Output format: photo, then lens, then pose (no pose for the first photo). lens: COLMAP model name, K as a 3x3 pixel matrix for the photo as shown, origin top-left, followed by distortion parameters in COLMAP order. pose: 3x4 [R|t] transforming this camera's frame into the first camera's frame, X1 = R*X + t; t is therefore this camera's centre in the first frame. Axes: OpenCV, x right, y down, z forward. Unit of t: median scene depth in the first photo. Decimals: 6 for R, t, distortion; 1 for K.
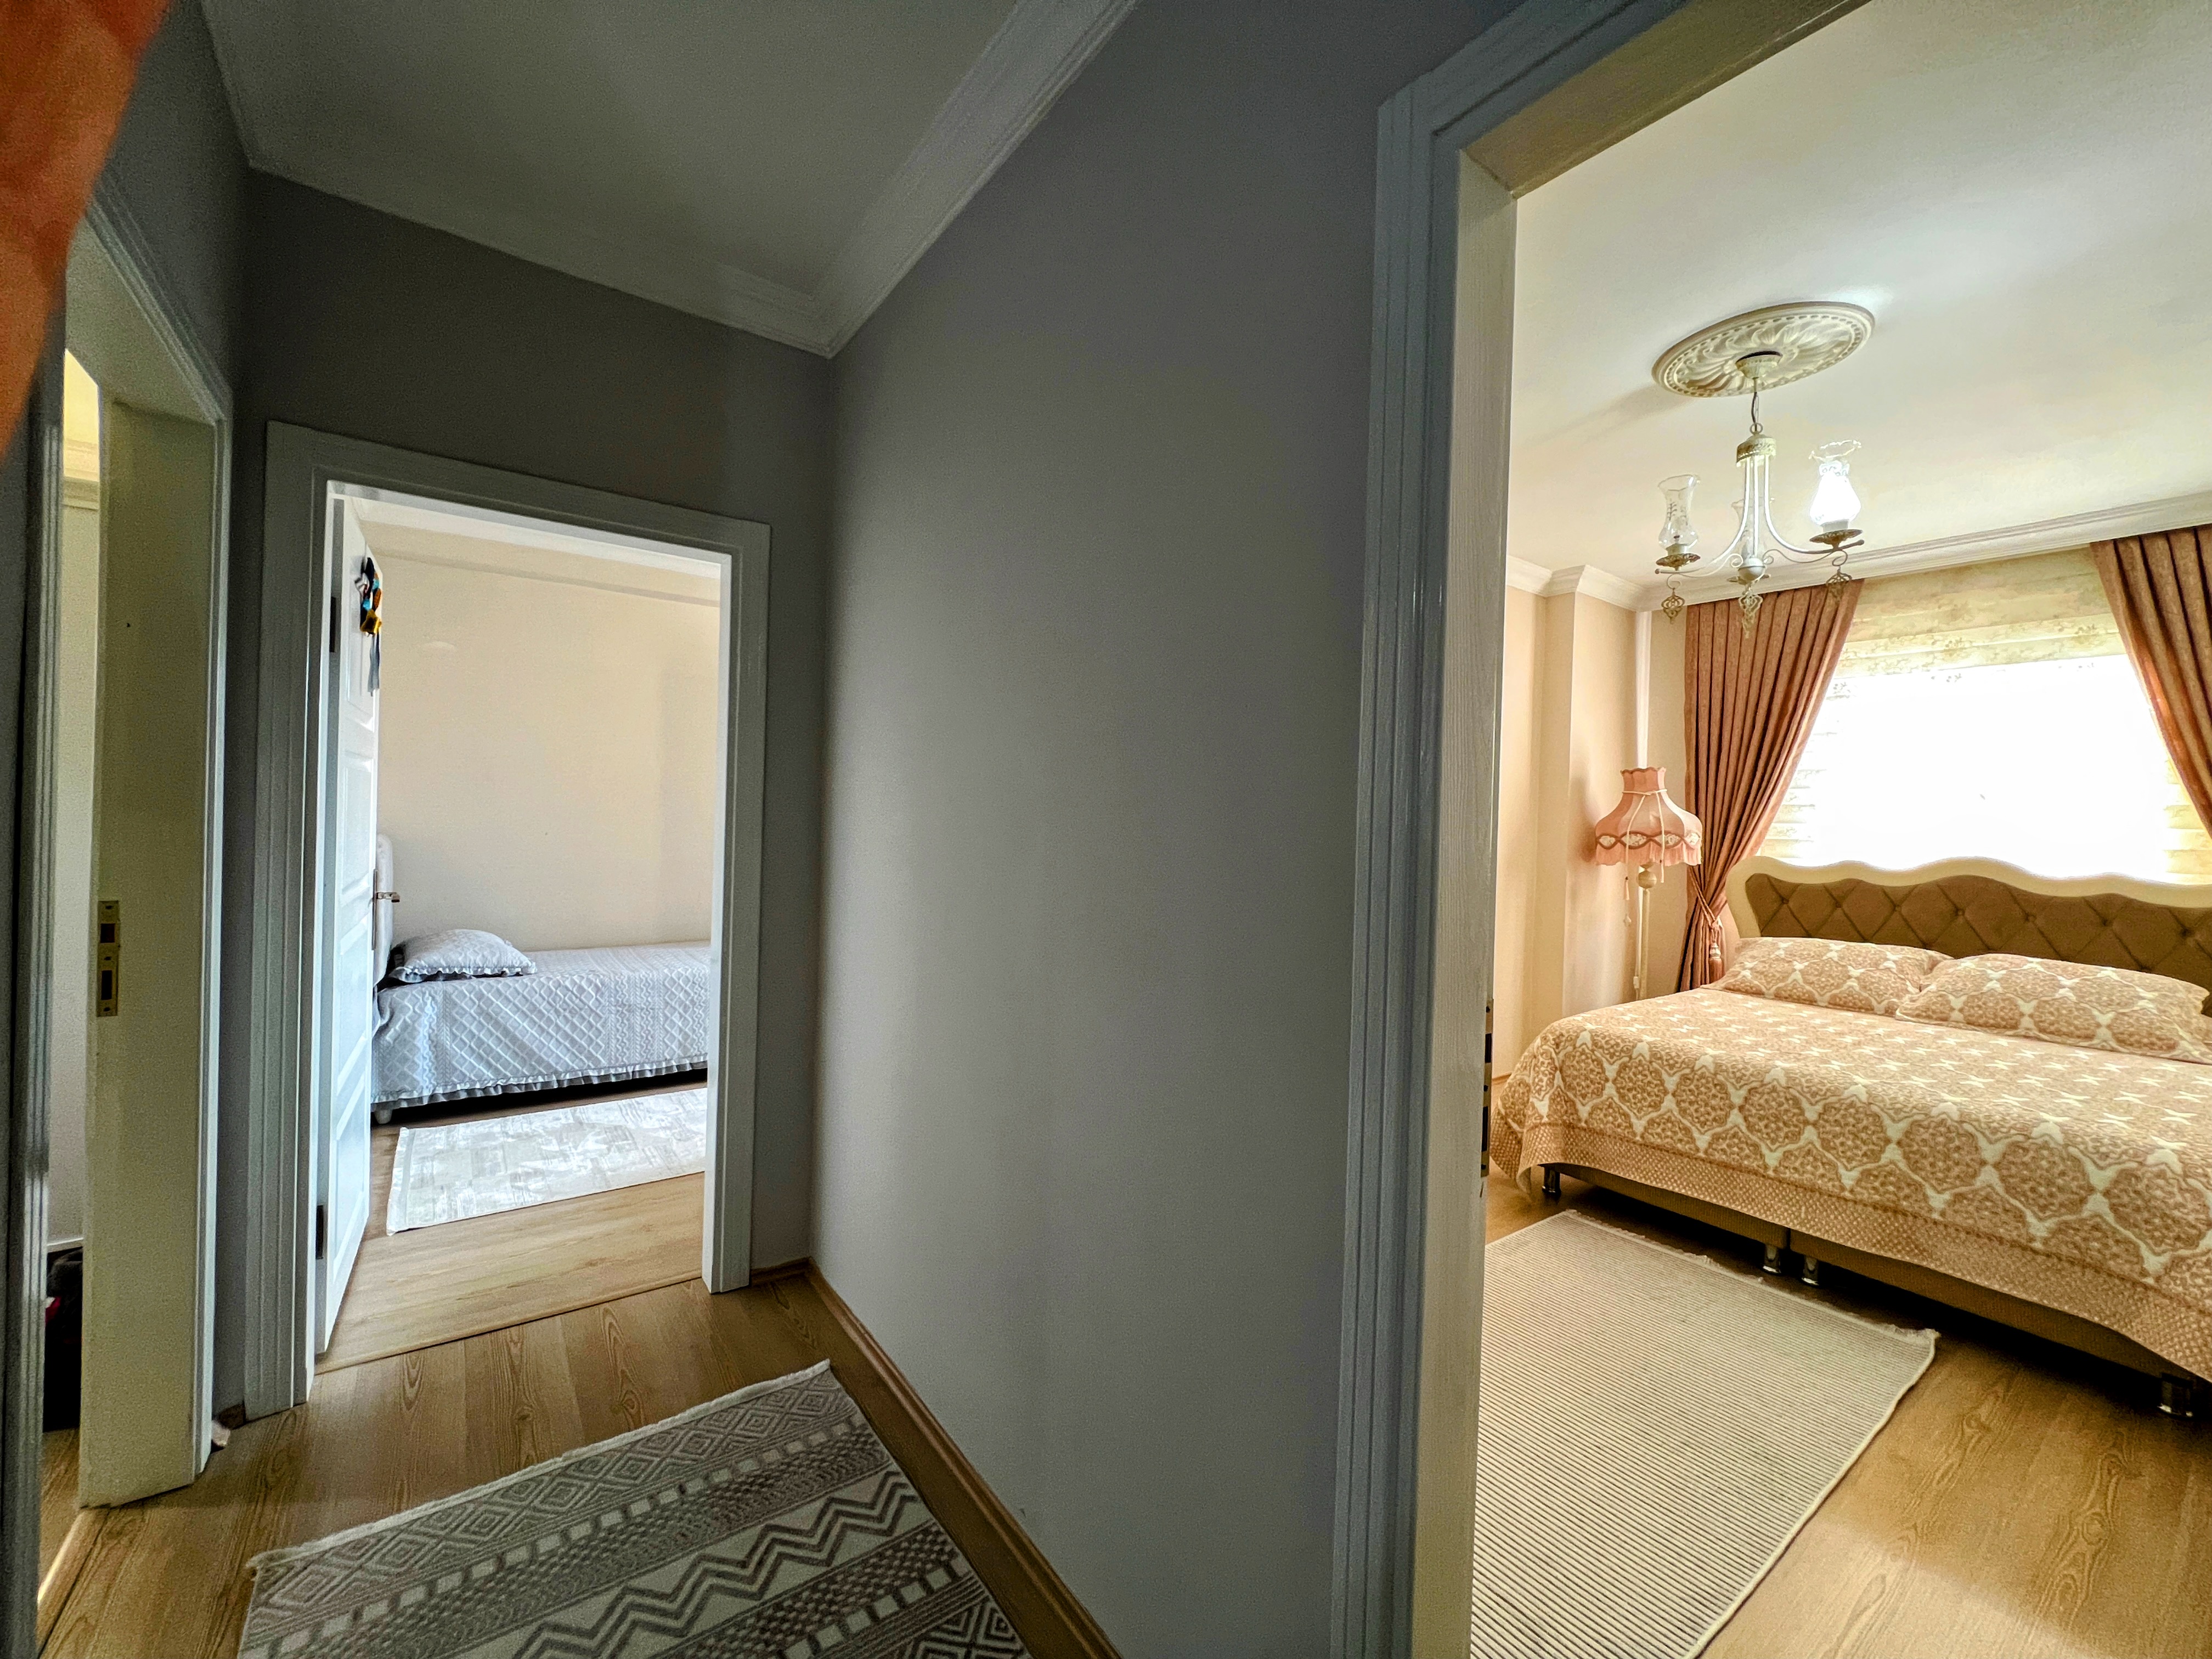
lens RADIAL K [[889.9, 0, 1102.6], [0, 889.9, 826.0], [0, 0, 1]] dist [-0.002774, 0.000931]
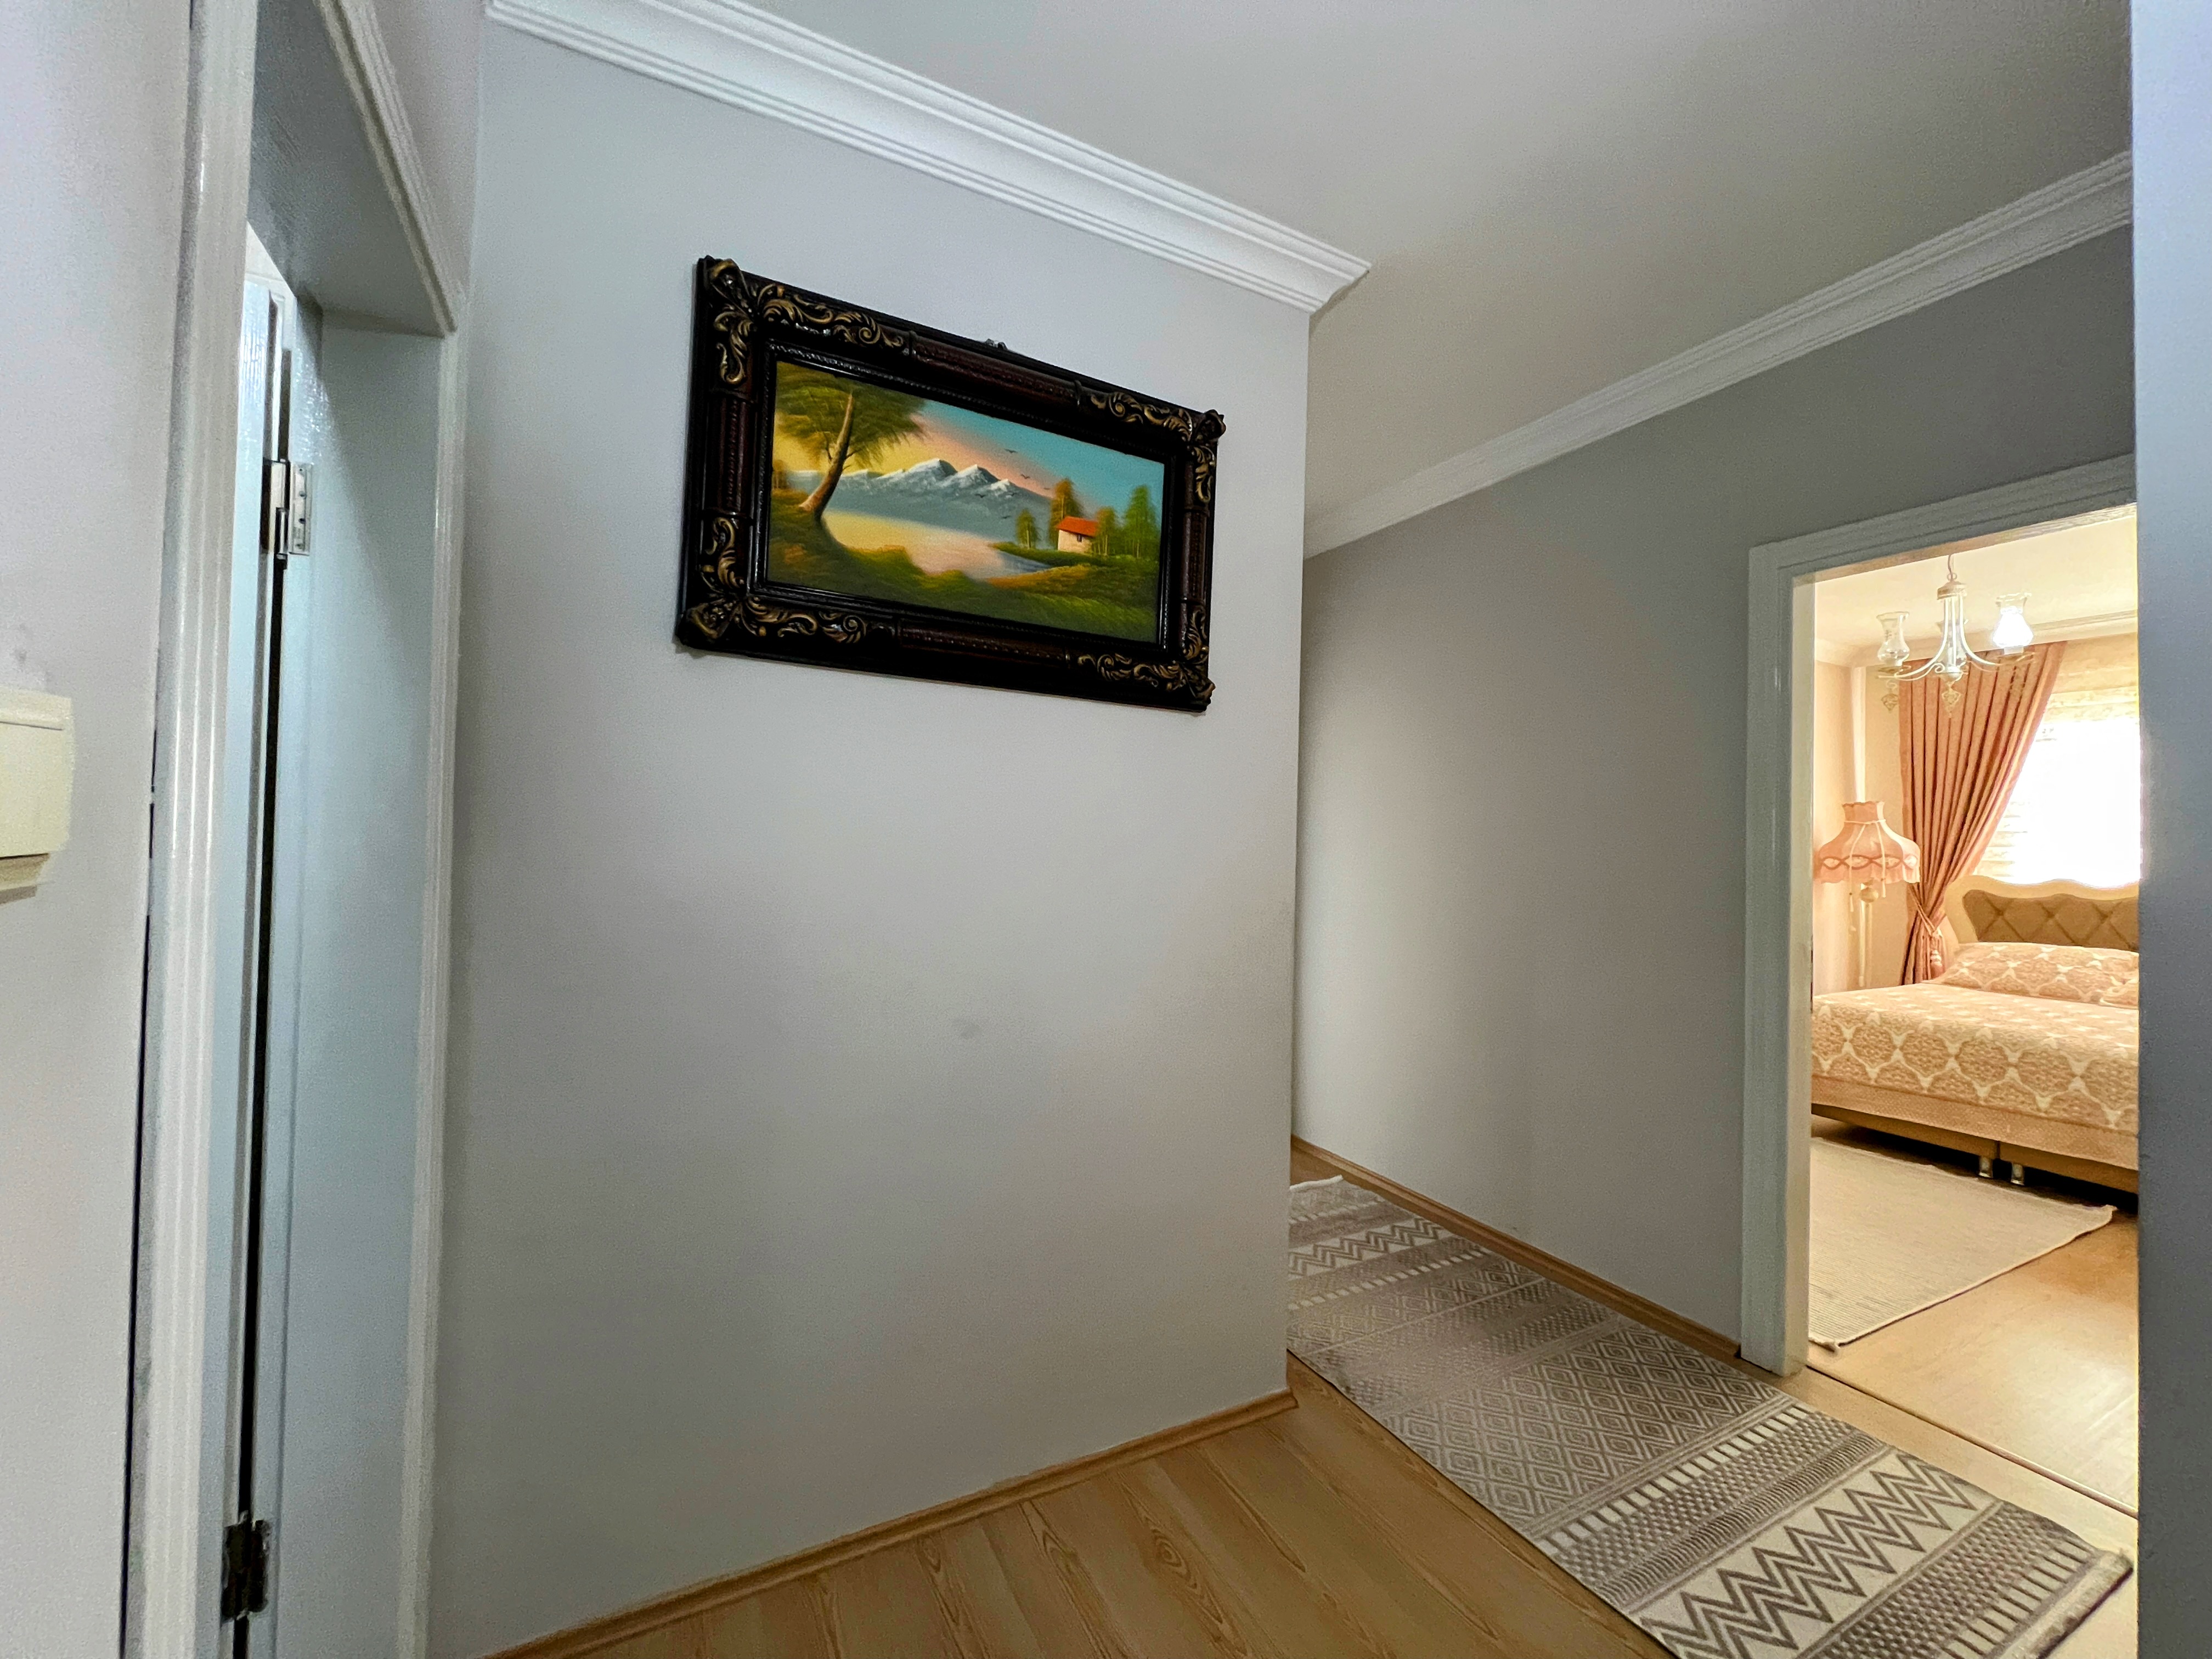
lens RADIAL K [[889.9, 0, 1101.4], [0, 889.9, 826.2], [0, 0, 1]] dist [-0.002774, 0.000931]
pose [[0.988296, -0.010744, -0.152167, -0.388724], [0.006820, 0.999631, -0.026287, -0.013455], [0.152394, 0.024941, 0.988005, -0.586739]]
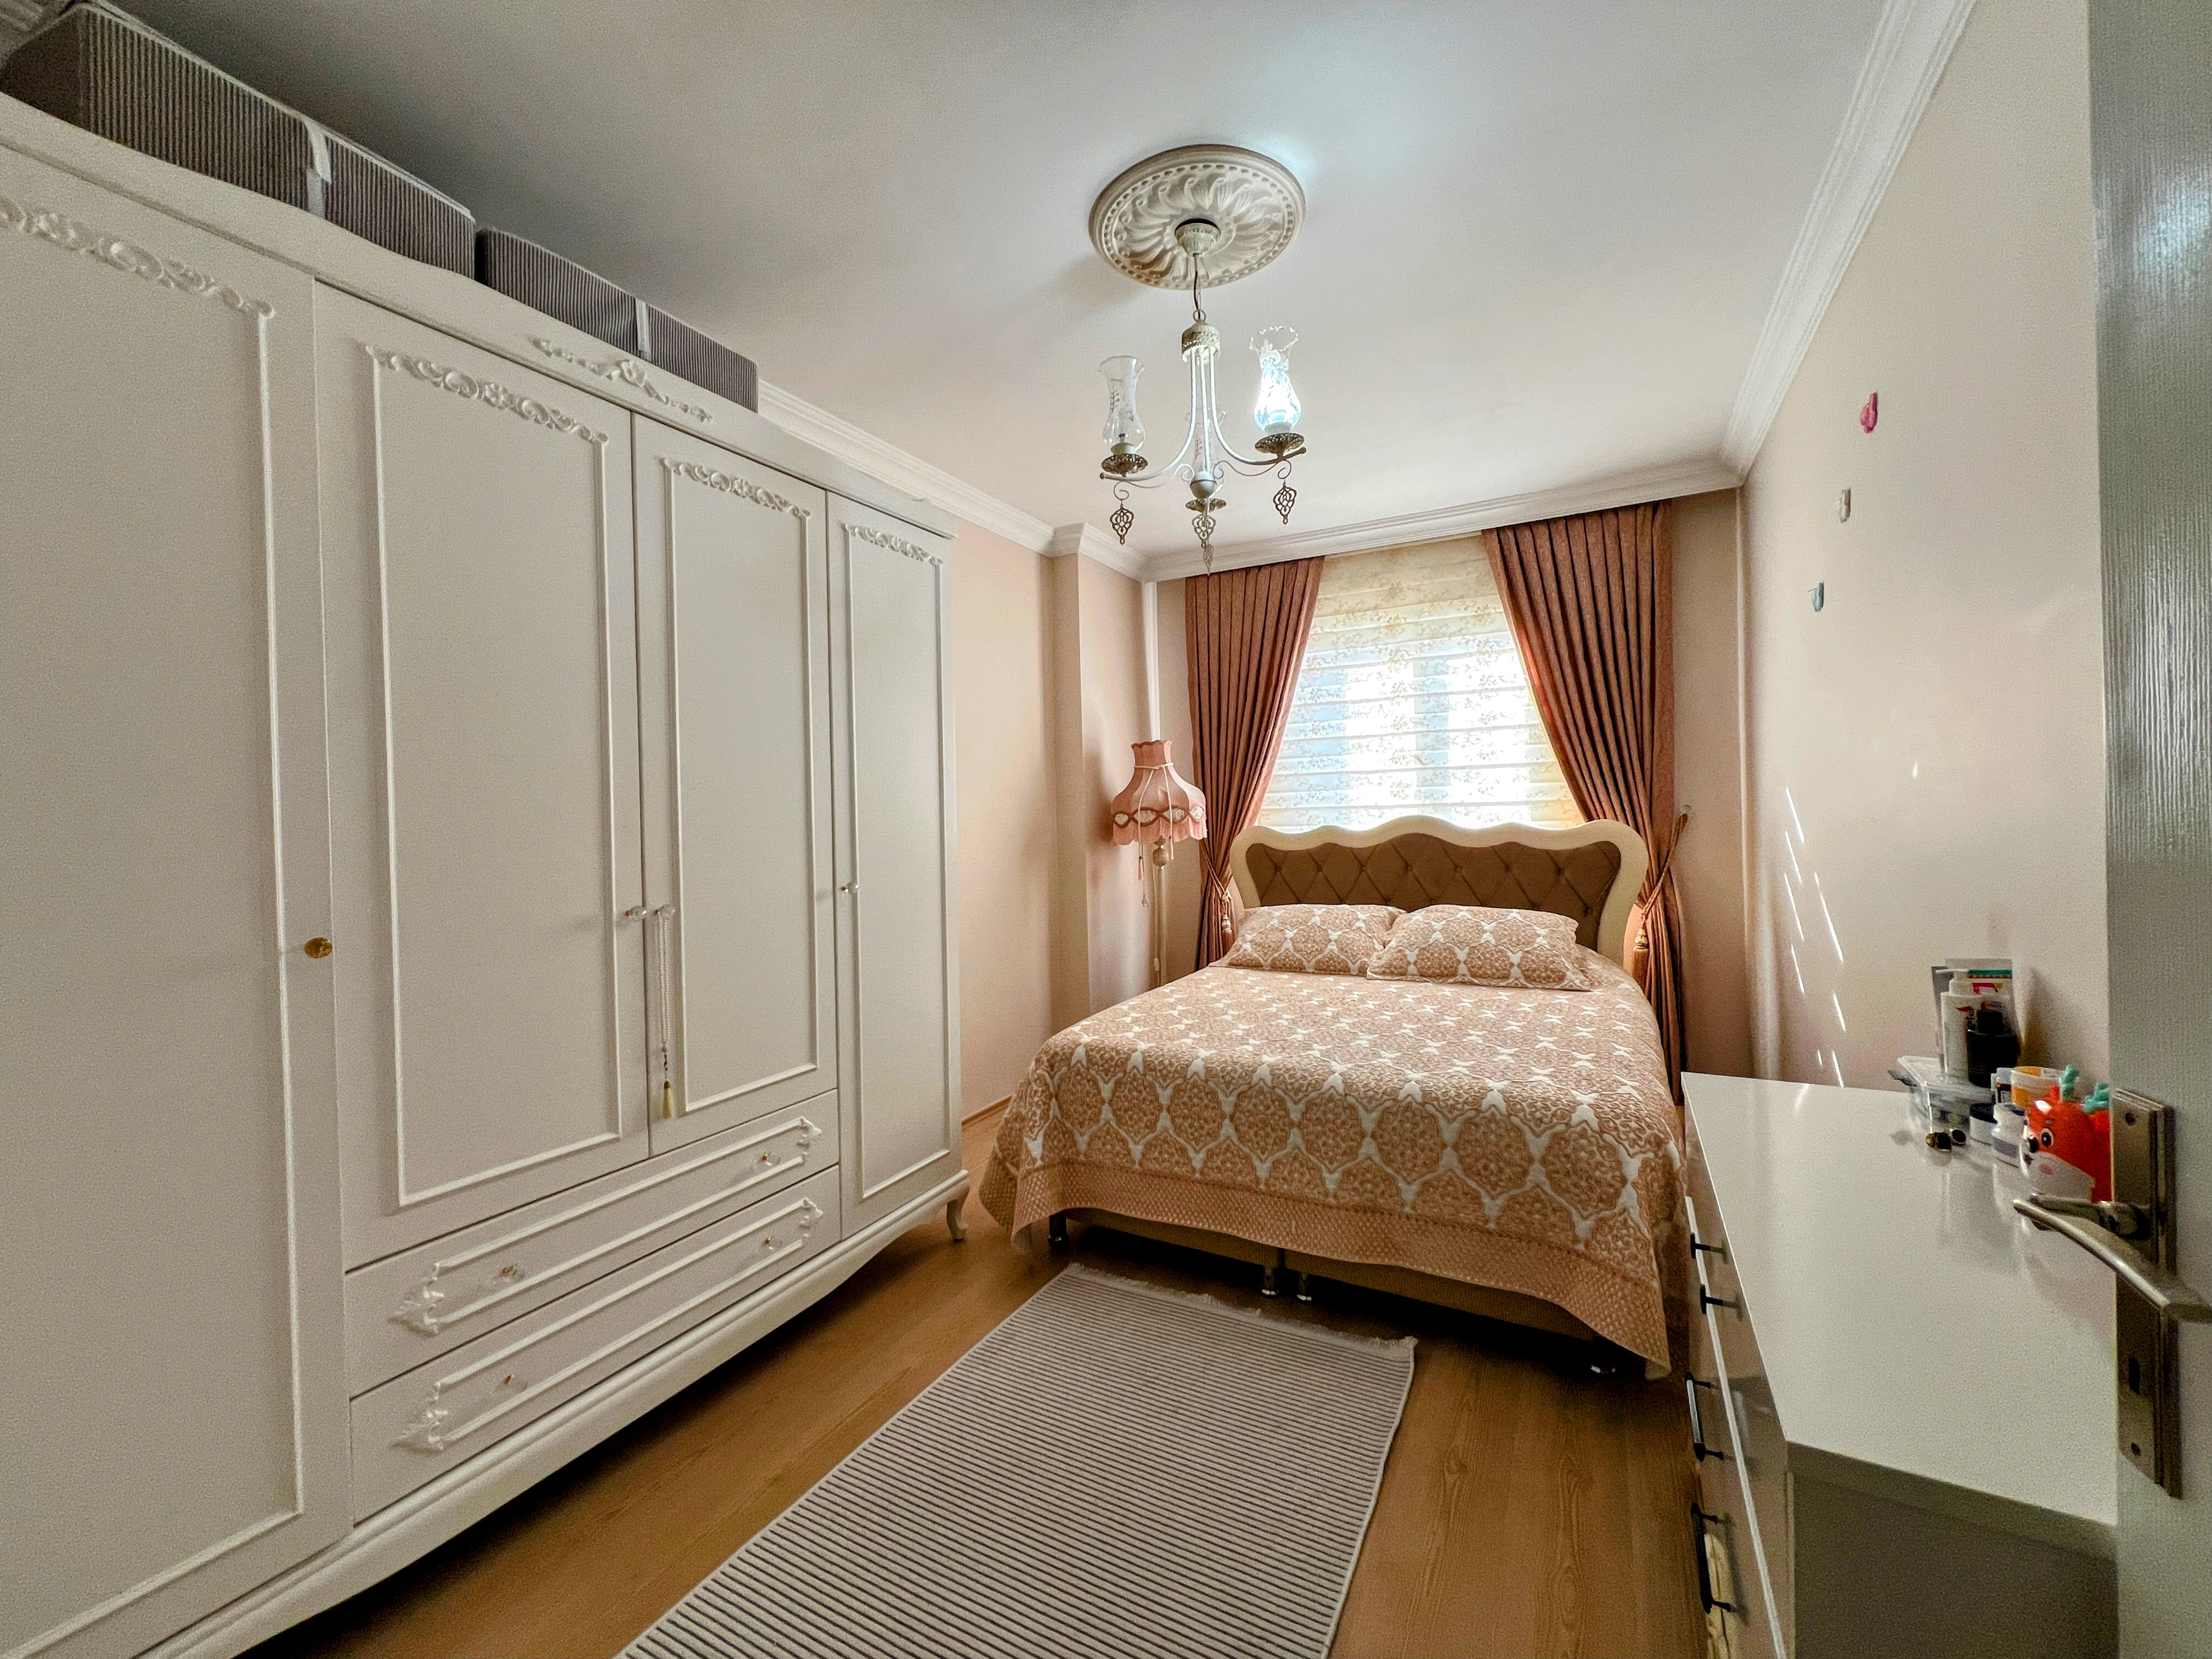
lens RADIAL K [[889.9, 0, 1104.3], [0, 889.9, 827.0], [0, 0, 1]] dist [-0.002774, 0.000931]
pose [[0.902060, -0.056916, 0.427841, 0.254252], [0.054005, 0.998361, 0.018948, 0.010757], [-0.428218, 0.006014, 0.903656, 0.269411]]
